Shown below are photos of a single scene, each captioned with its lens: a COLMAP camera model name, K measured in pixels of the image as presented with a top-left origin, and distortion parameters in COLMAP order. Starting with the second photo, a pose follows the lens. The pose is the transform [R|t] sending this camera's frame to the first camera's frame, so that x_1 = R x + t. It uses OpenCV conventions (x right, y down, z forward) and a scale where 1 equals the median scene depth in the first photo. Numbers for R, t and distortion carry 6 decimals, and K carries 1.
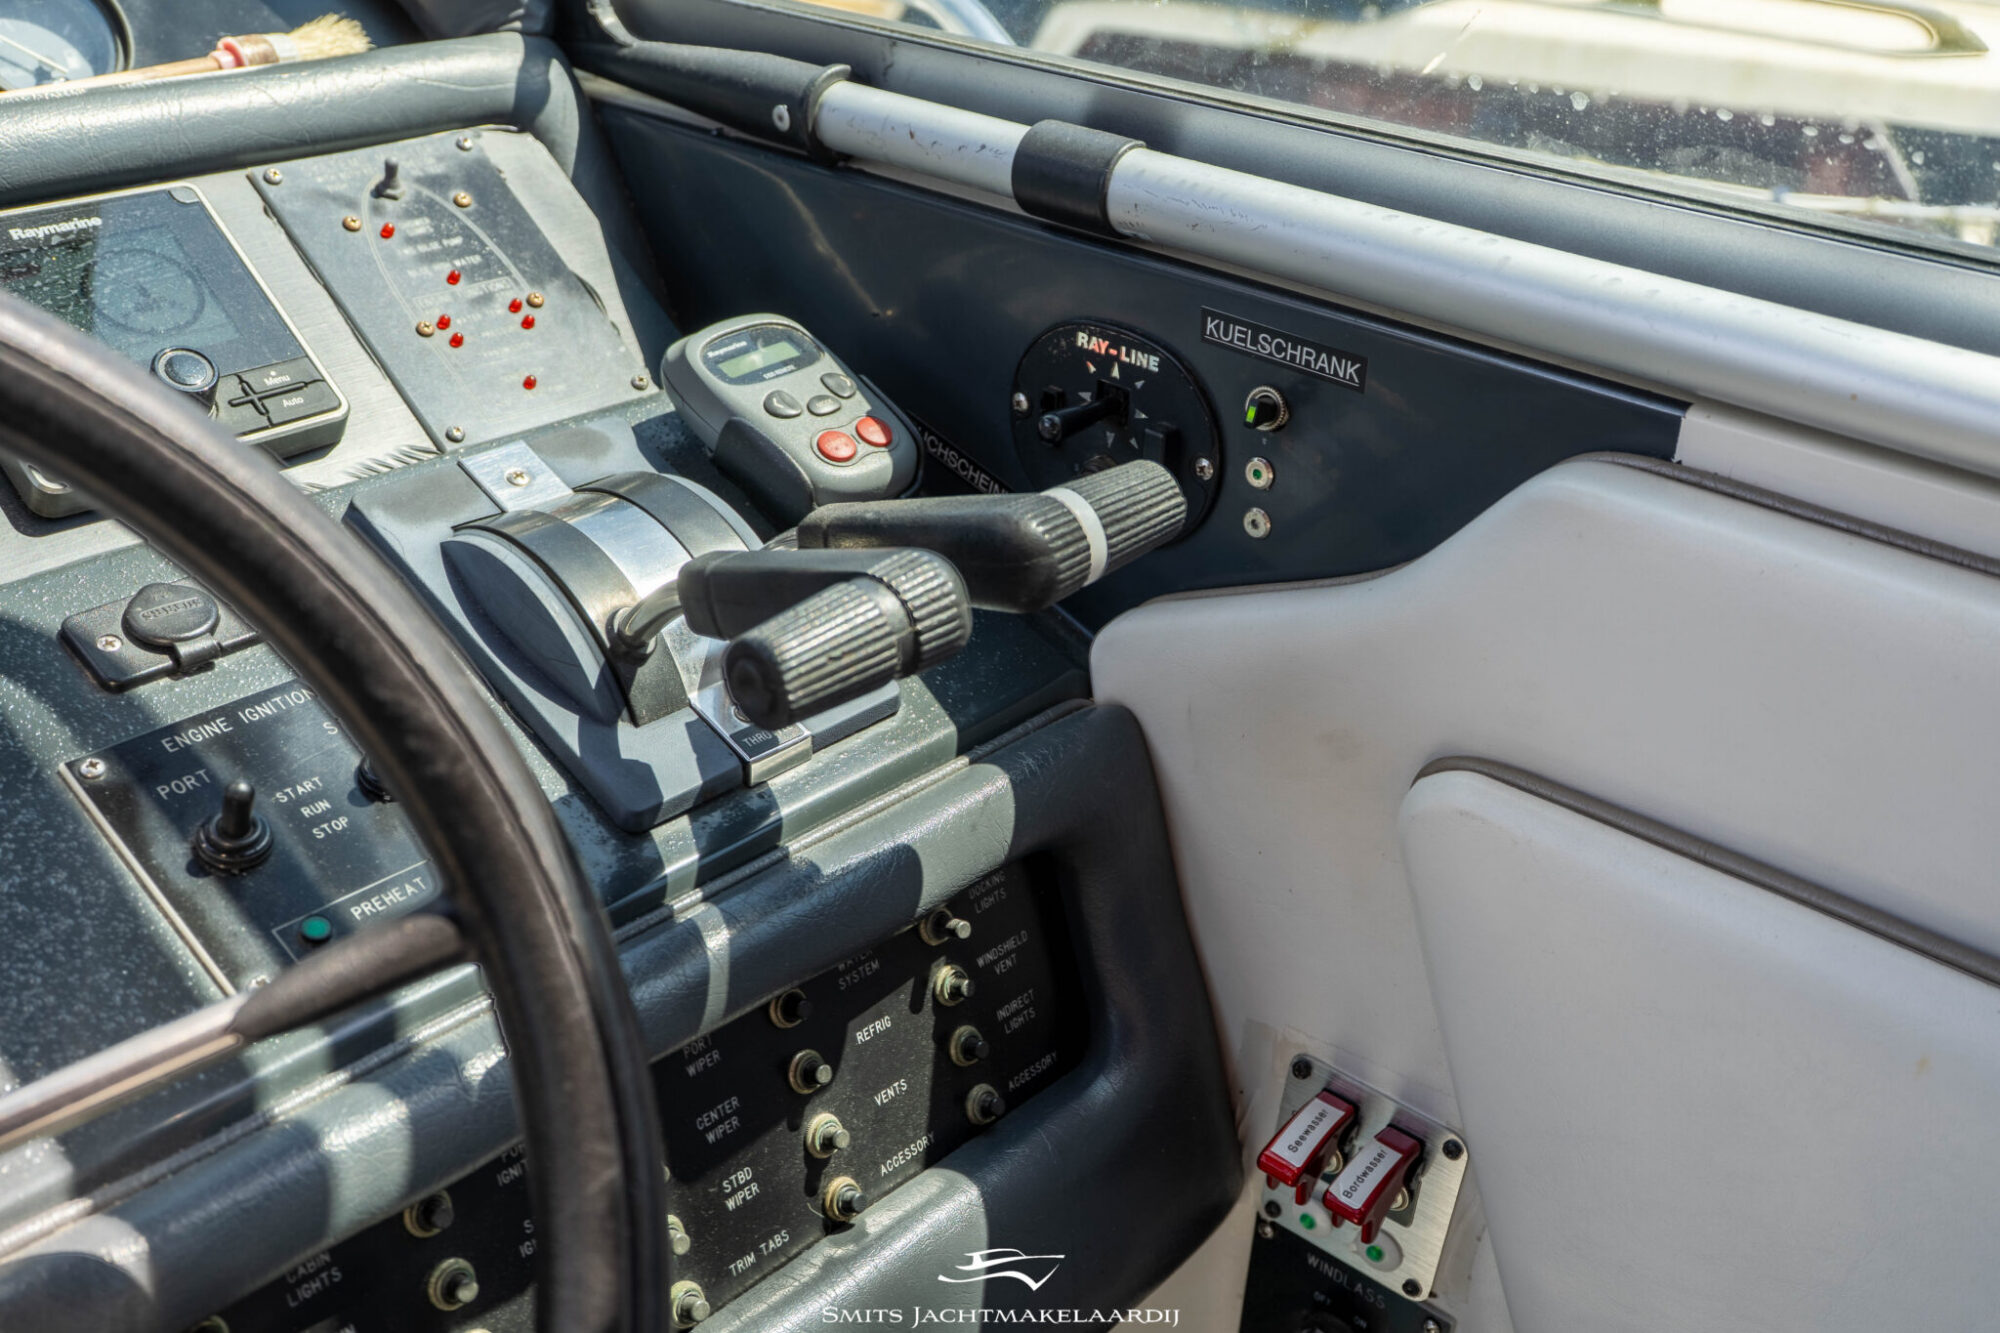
lens RADIAL K [[1994.4, 0, 1008.0], [0, 1994.4, 679.9], [0, 0, 1]] dist [0.000499, 0.021476]
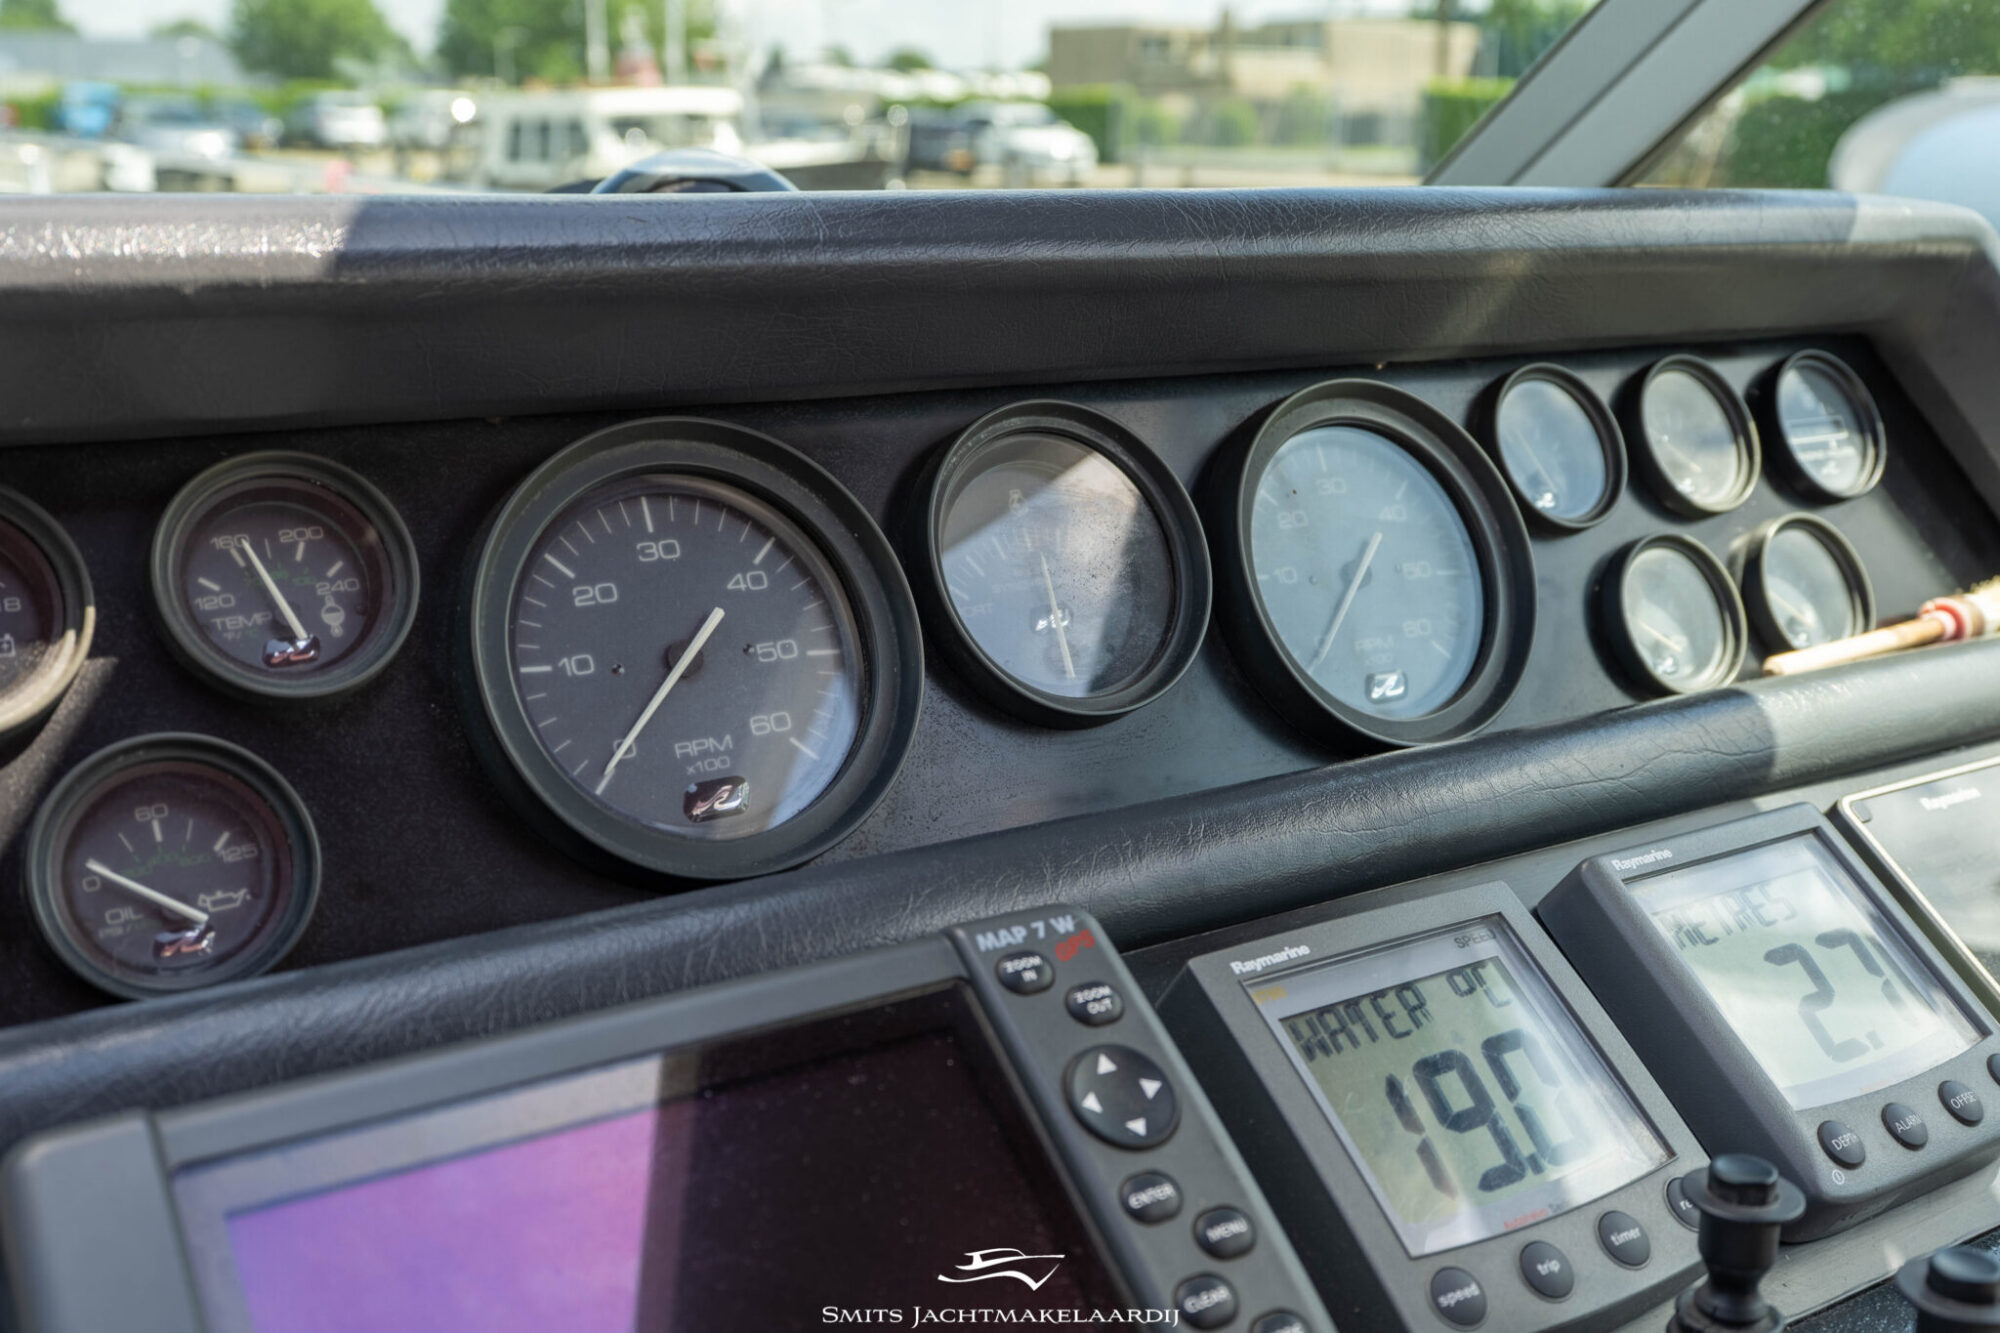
lens RADIAL K [[1994.4, 0, 1008.0], [0, 1994.4, 679.9], [0, 0, 1]] dist [0.000499, 0.021476]
pose [[0.971841, 0.071253, -0.224605, -0.677991], [-0.117091, 0.973202, -0.197907, -0.033227], [0.204485, 0.218633, 0.954141, -0.041854]]
